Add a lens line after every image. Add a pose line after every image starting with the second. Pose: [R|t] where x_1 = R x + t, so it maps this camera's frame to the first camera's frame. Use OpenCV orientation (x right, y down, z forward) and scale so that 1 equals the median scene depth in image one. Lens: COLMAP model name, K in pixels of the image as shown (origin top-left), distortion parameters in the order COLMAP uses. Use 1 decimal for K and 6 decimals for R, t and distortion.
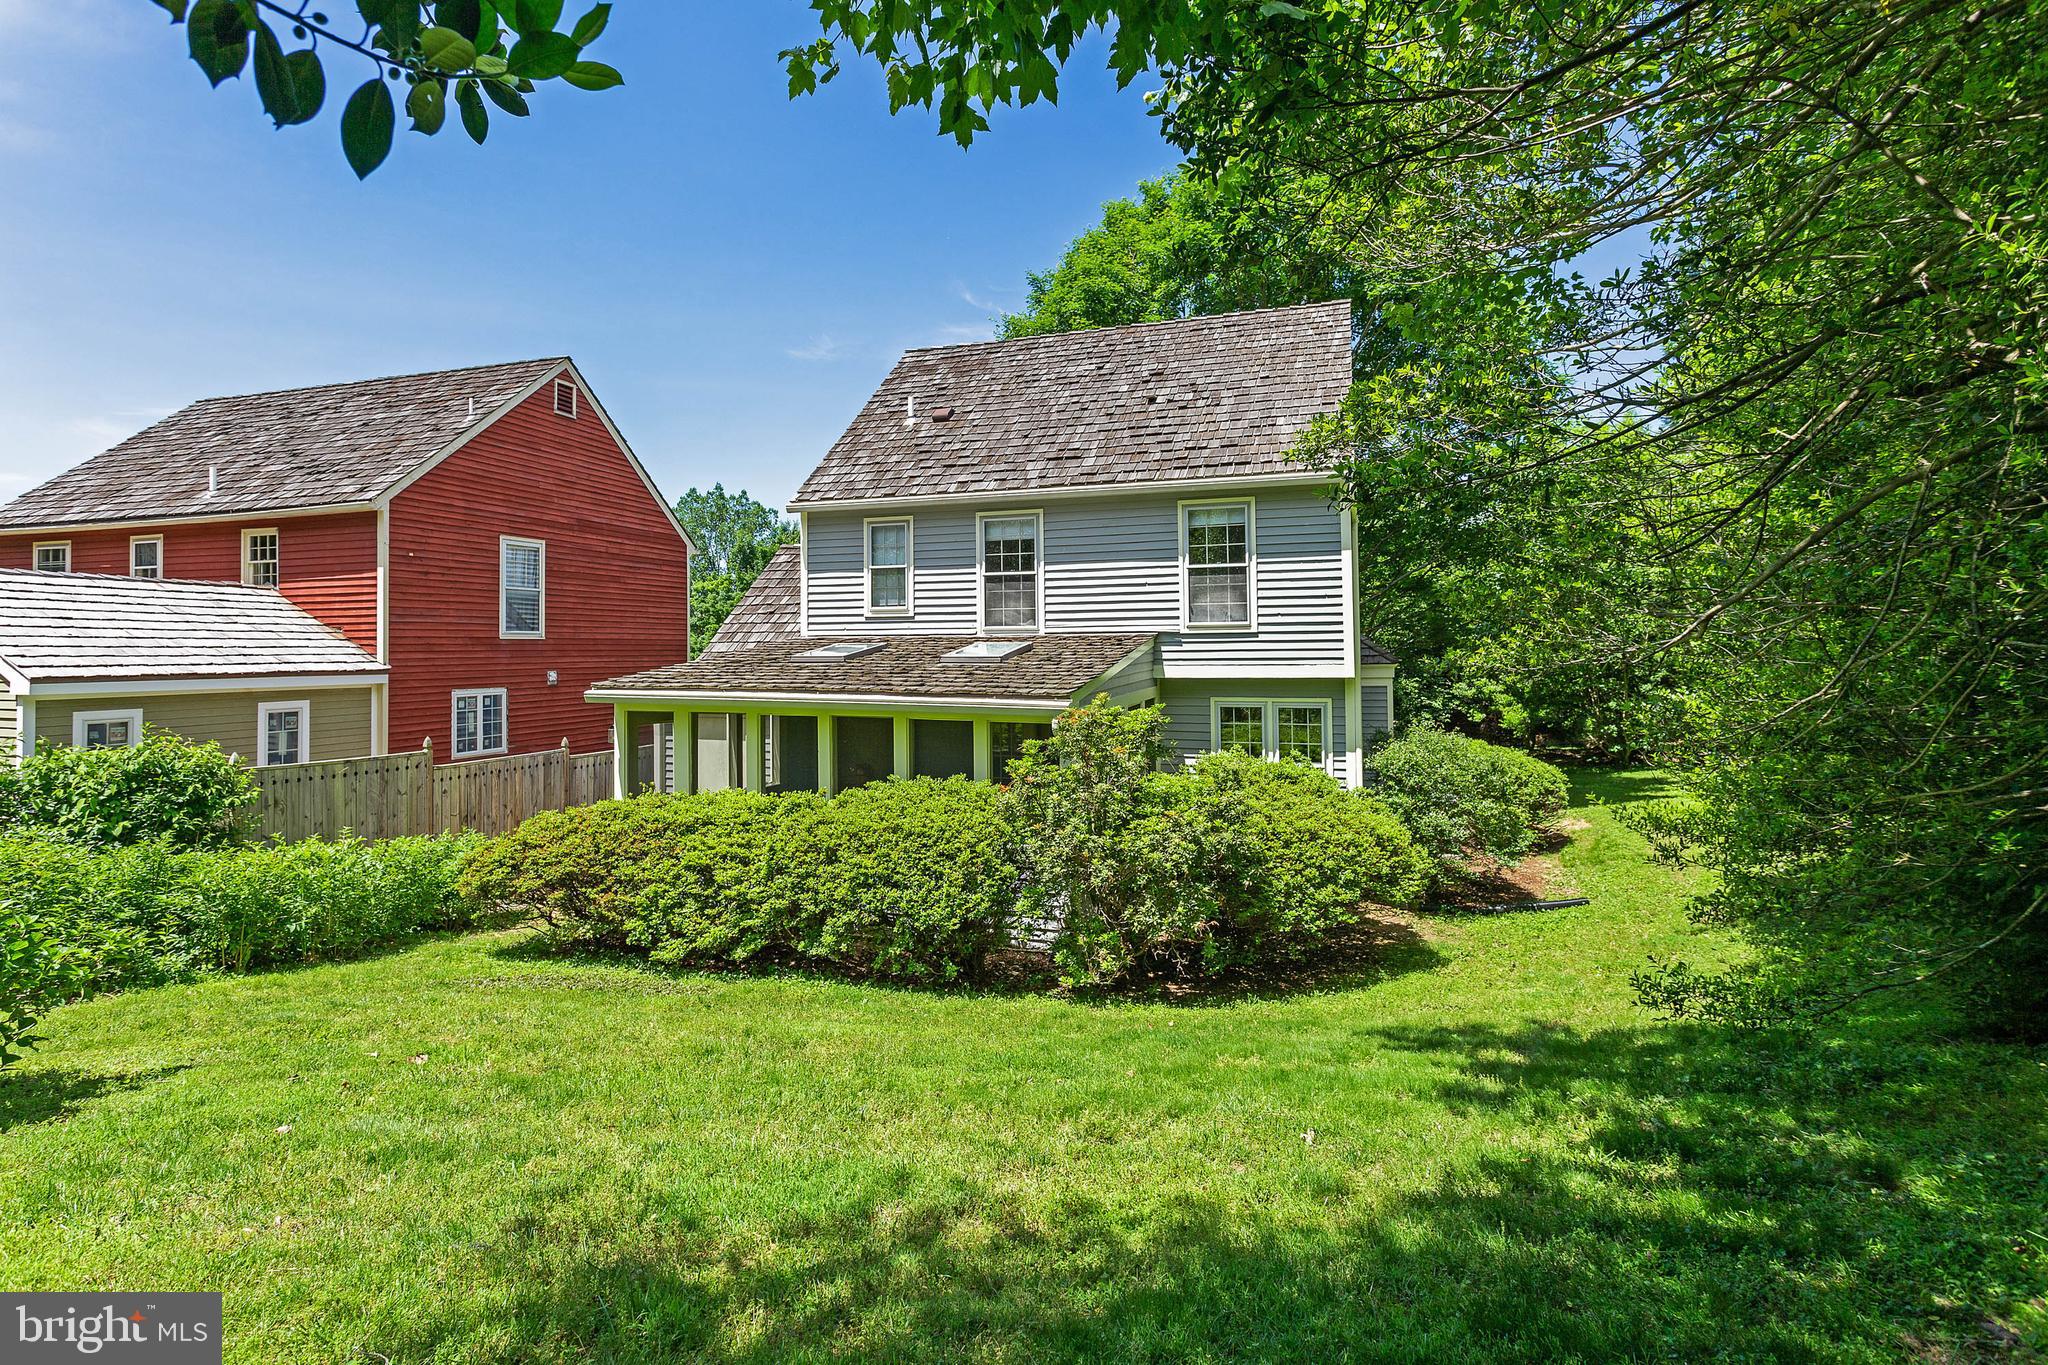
lens RADIAL K [[974.0, 0, 1019.4], [0, 974.0, 647.6], [0, 0, 1]] dist [0.002090, 0.000148]
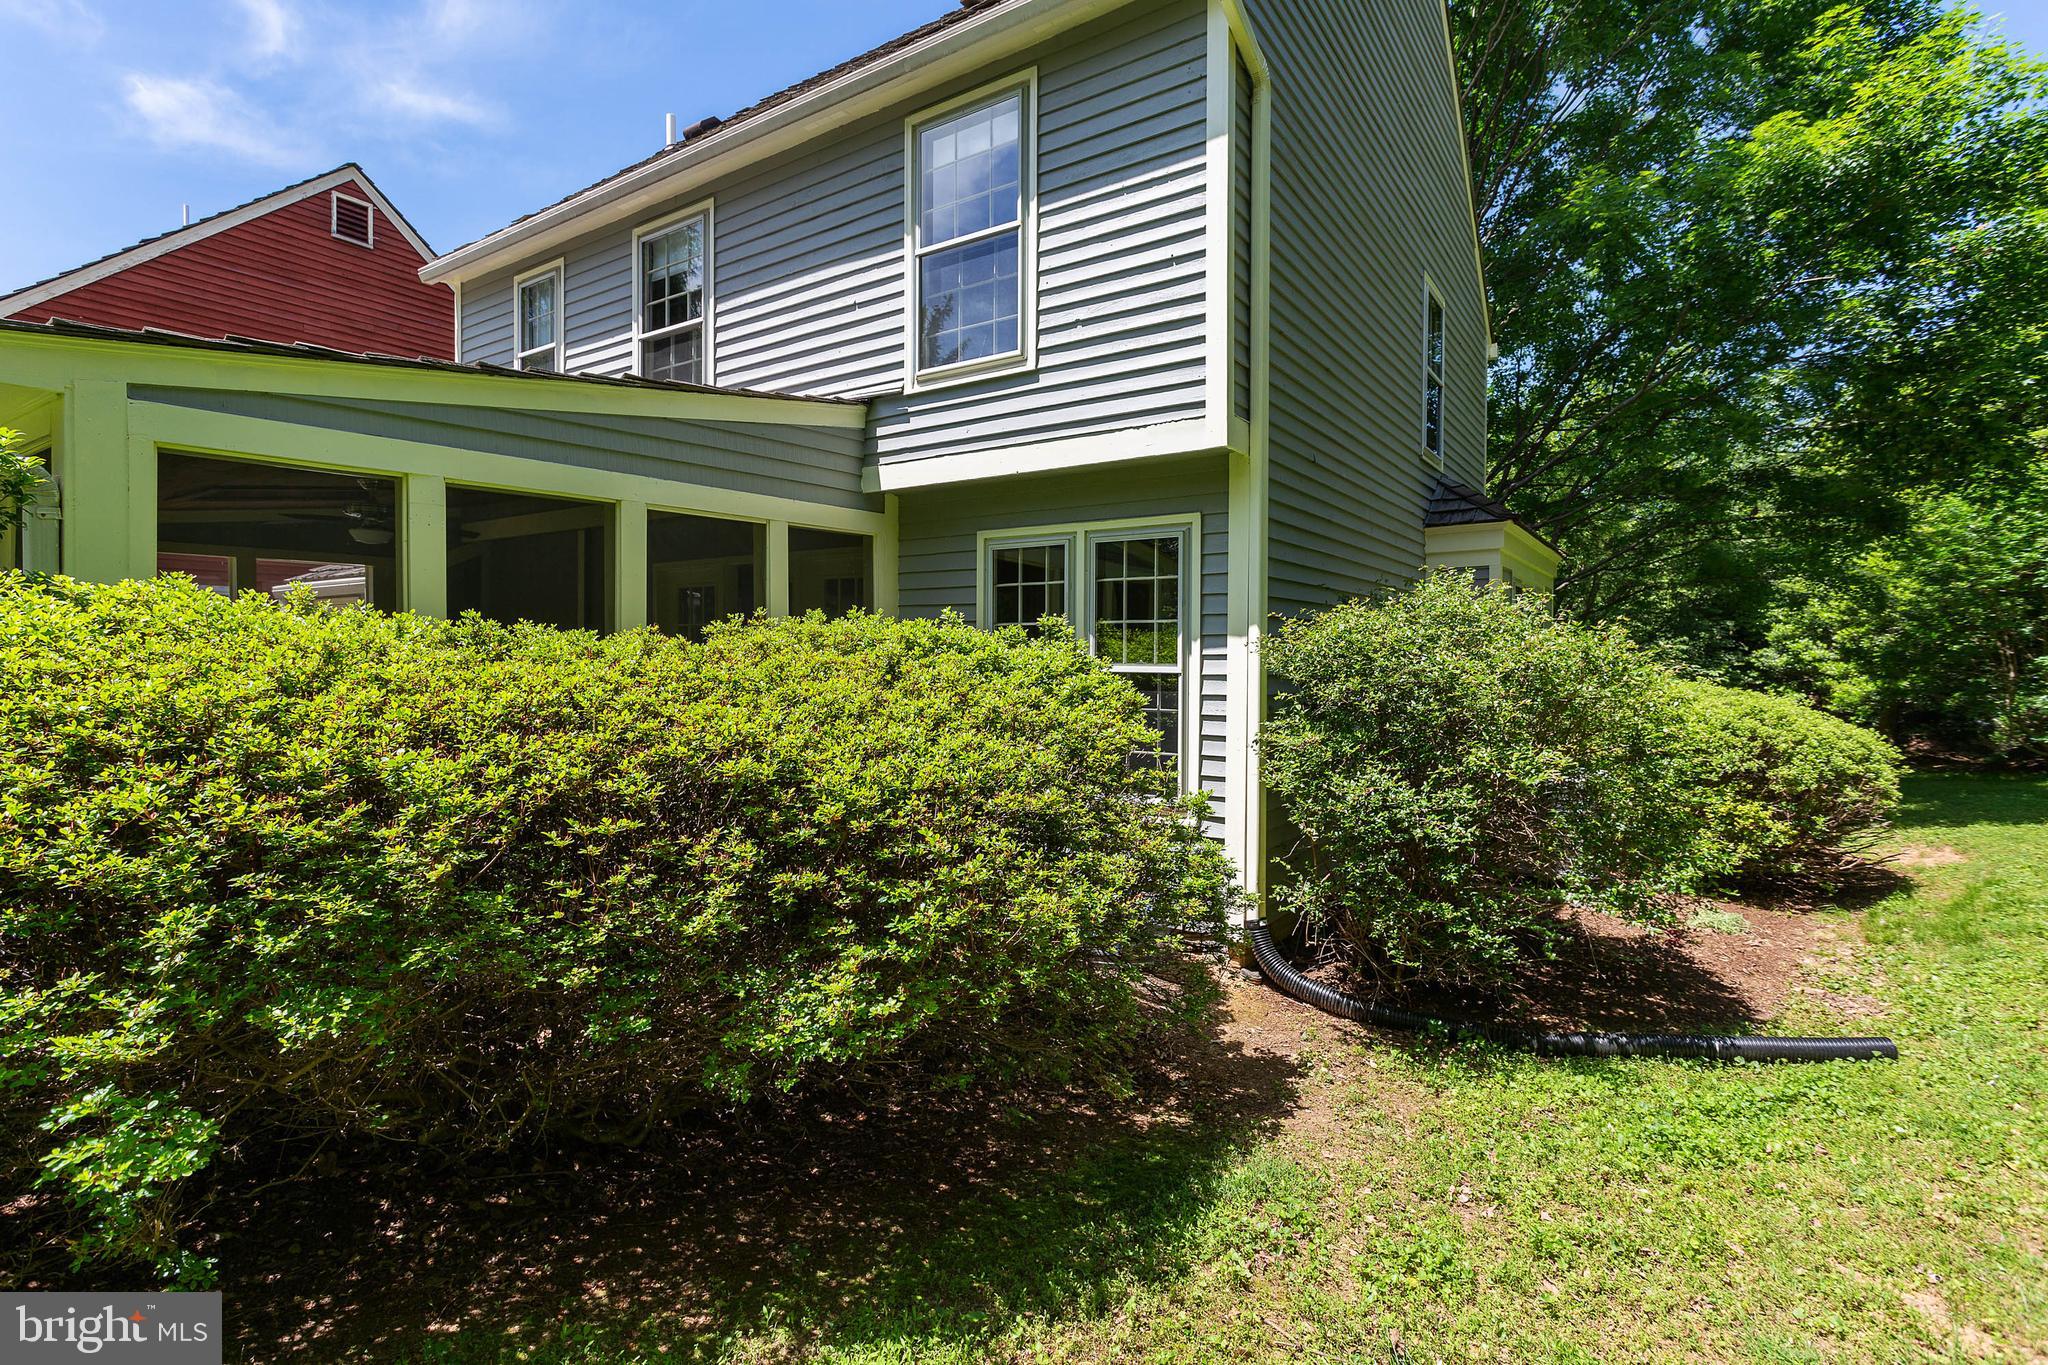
lens RADIAL K [[986.3, 0, 1010.1], [0, 986.3, 675.9], [0, 0, 1]] dist [0.001547, 0.000118]
pose [[0.964044, 0.015259, -0.265302, 0.346275], [-0.008556, 0.999615, 0.026405, 0.110523], [0.265603, -0.023186, 0.963804, 0.539489]]
